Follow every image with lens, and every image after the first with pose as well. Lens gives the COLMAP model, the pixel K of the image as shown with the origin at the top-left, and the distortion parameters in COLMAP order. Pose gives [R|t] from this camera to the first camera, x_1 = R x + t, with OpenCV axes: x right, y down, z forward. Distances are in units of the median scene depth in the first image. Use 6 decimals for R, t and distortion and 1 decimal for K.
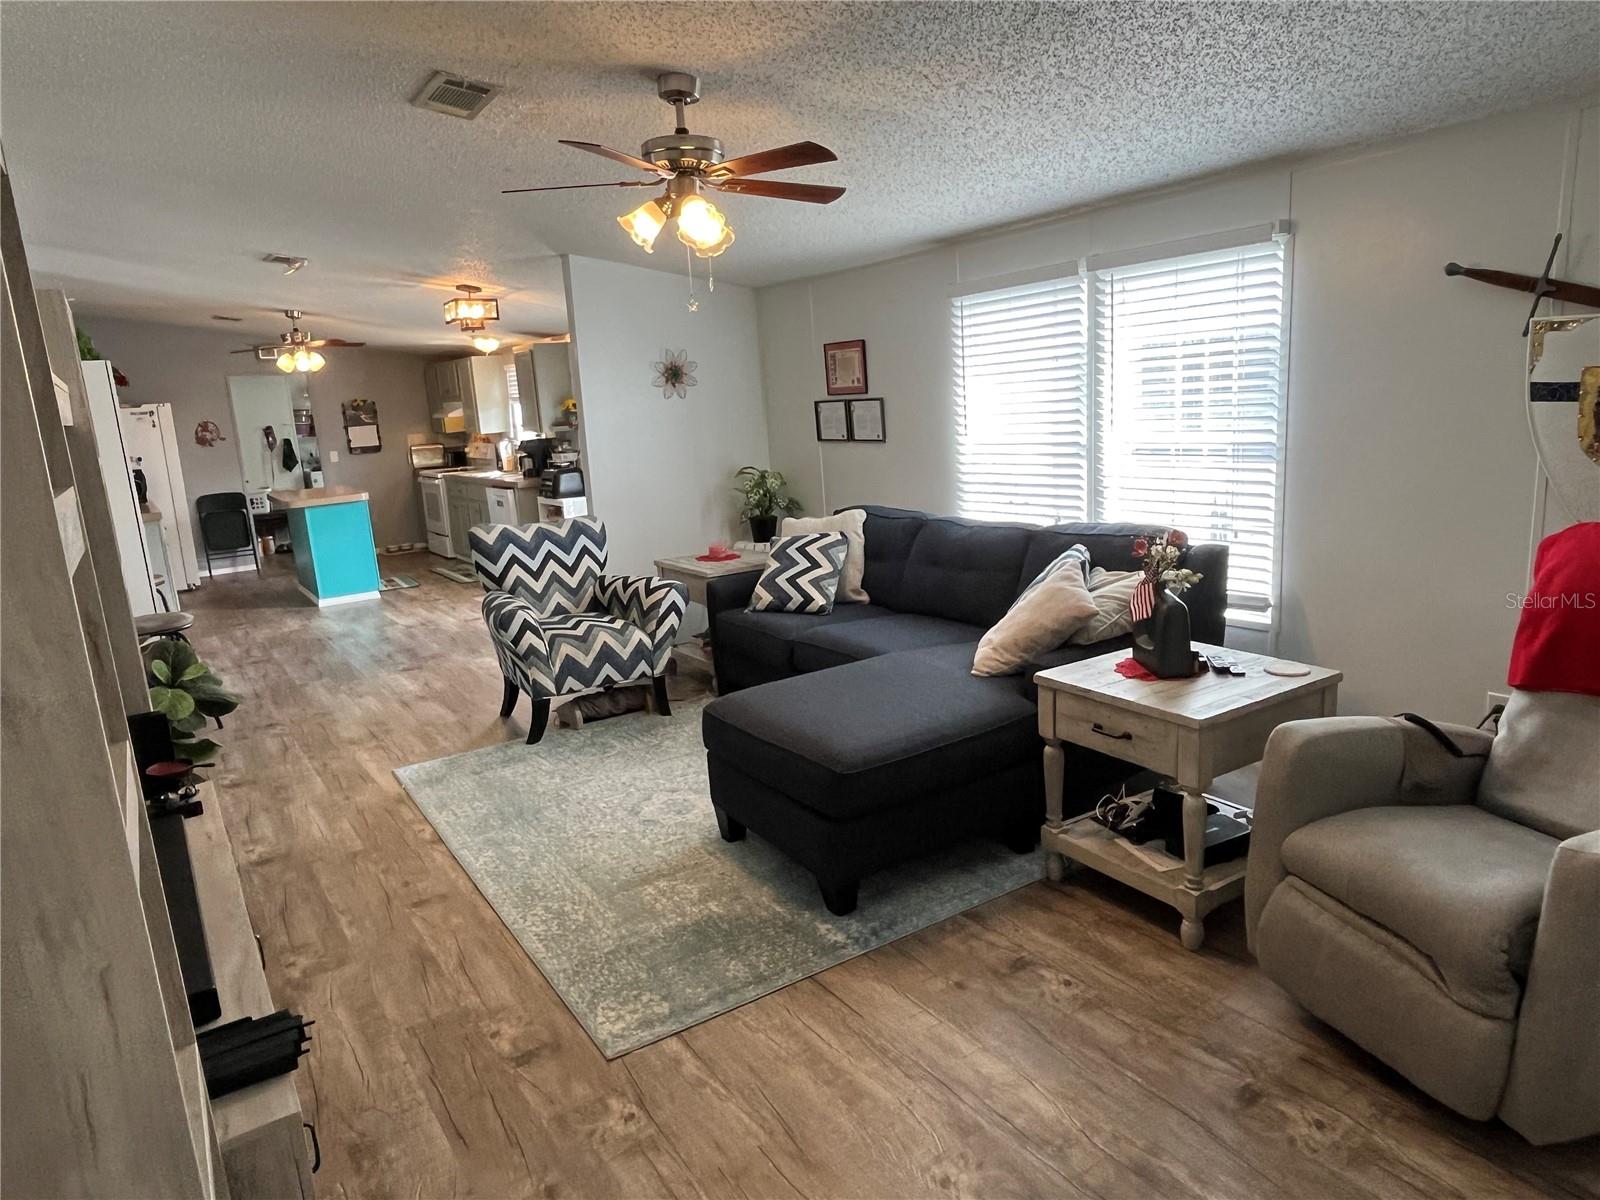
lens RADIAL K [[1015.9, 0, 797.8], [0, 1015.9, 603.7], [0, 0, 1]] dist [0.010416, 0.000742]
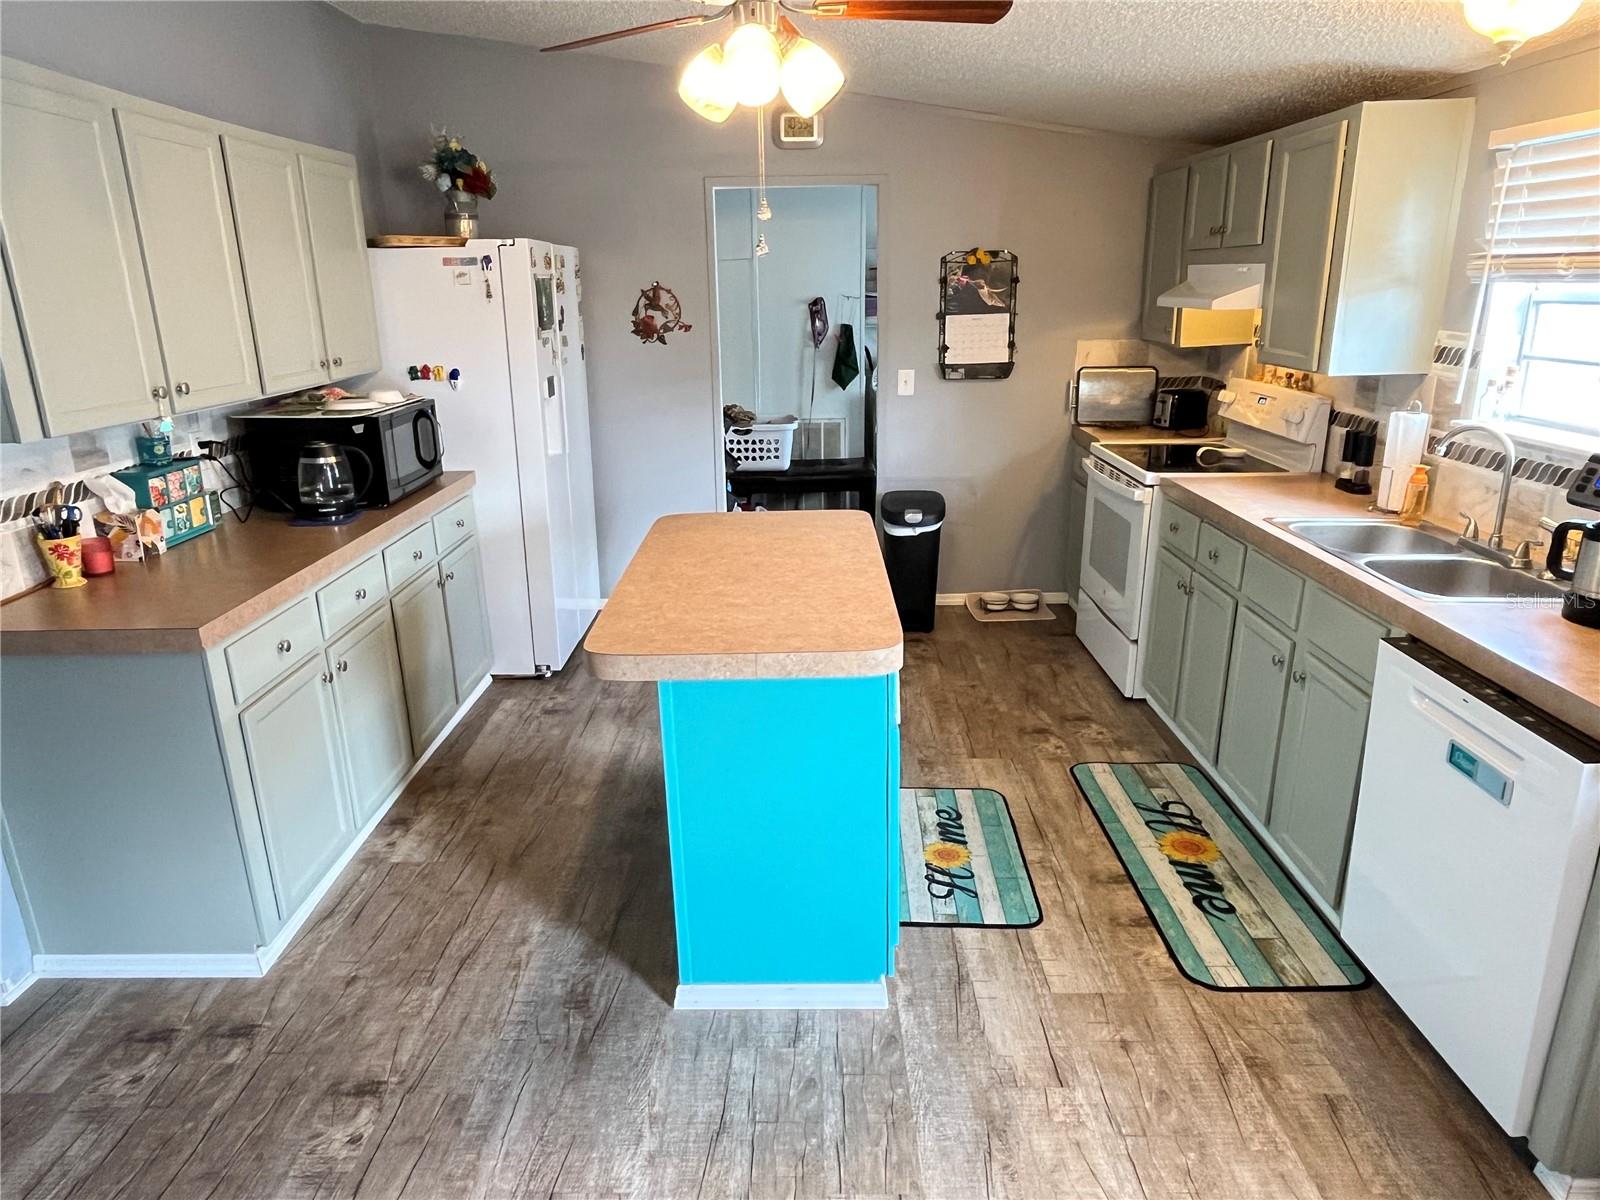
lens RADIAL K [[1015.9, 0, 797.9], [0, 1015.9, 603.6], [0, 0, 1]] dist [0.010416, 0.000742]
pose [[0.824938, 0.217596, -0.521660, -0.266922], [-0.149862, 0.974099, 0.169332, -0.128755], [0.544994, -0.061511, 0.836180, 0.655934]]
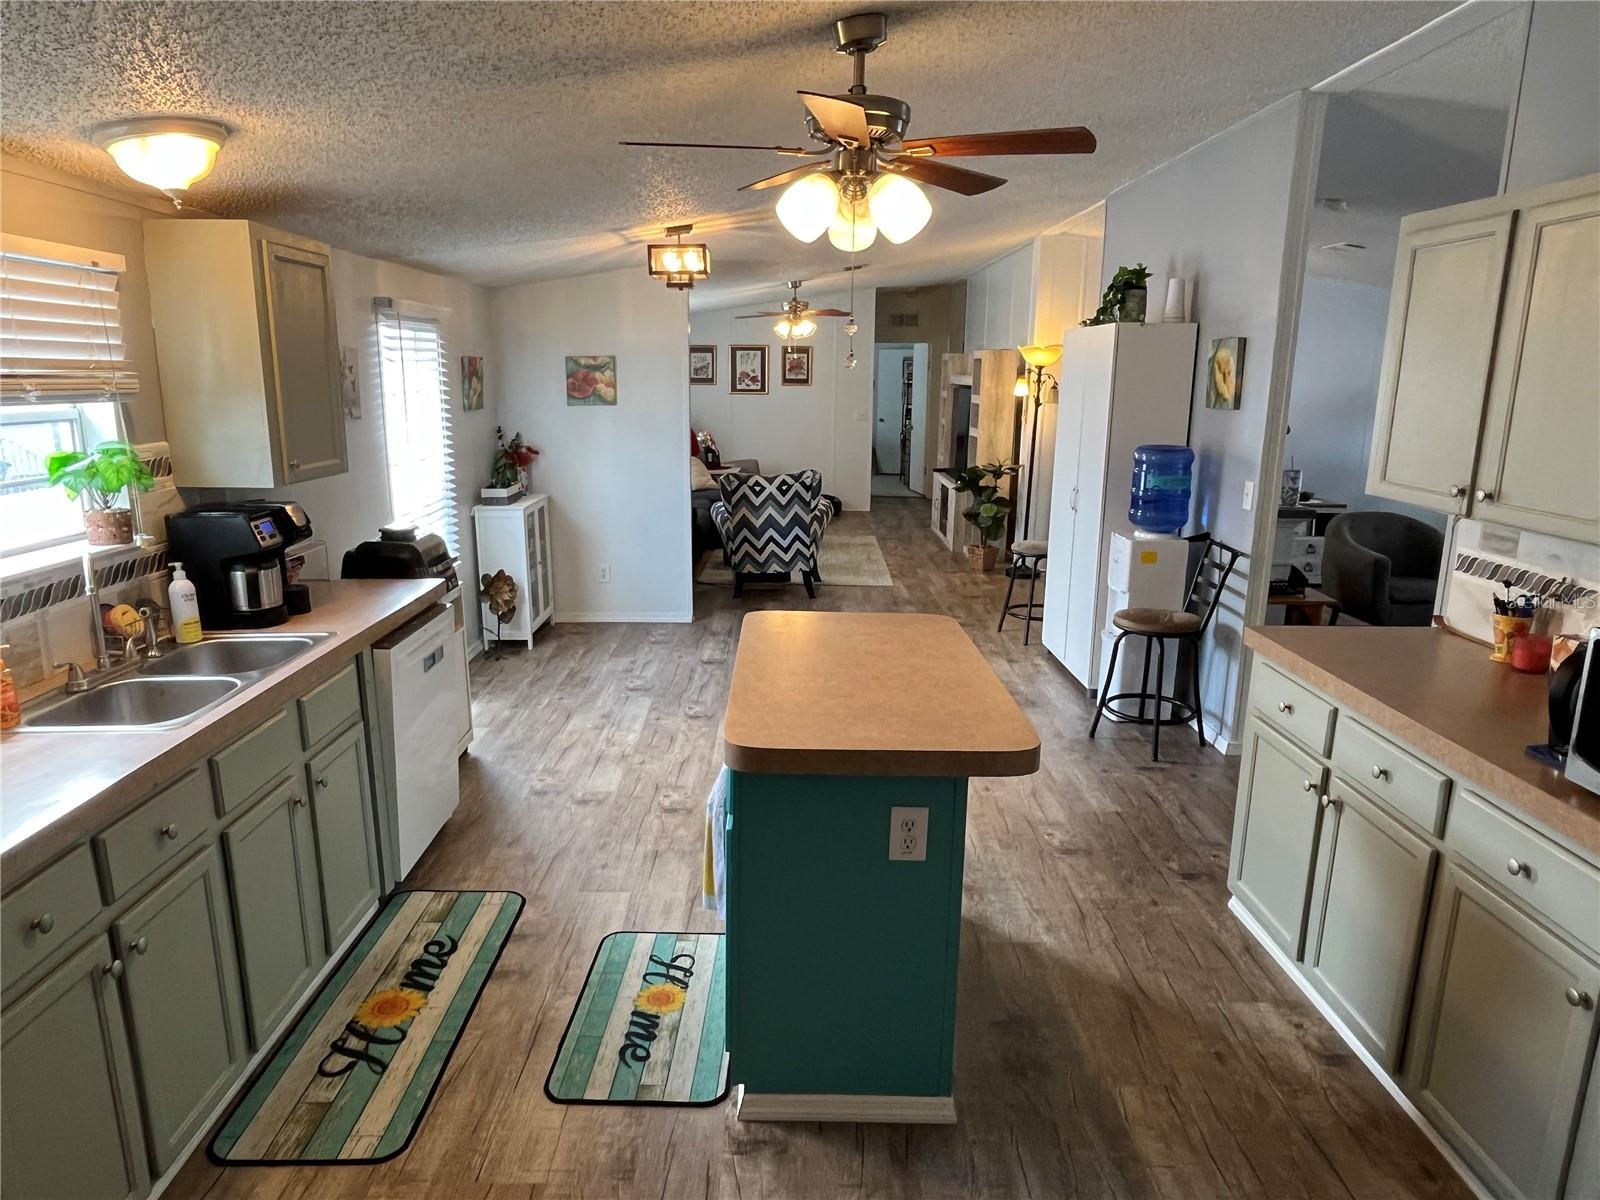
lens RADIAL K [[1015.9, 0, 791.5], [0, 1015.9, 605.5], [0, 0, 1]] dist [0.010416, 0.000742]
pose [[-0.830069, -0.067136, 0.553604, -0.534101], [0.160483, 0.921973, 0.352436, -0.199932], [-0.534069, 0.381391, -0.754527, 1.056222]]
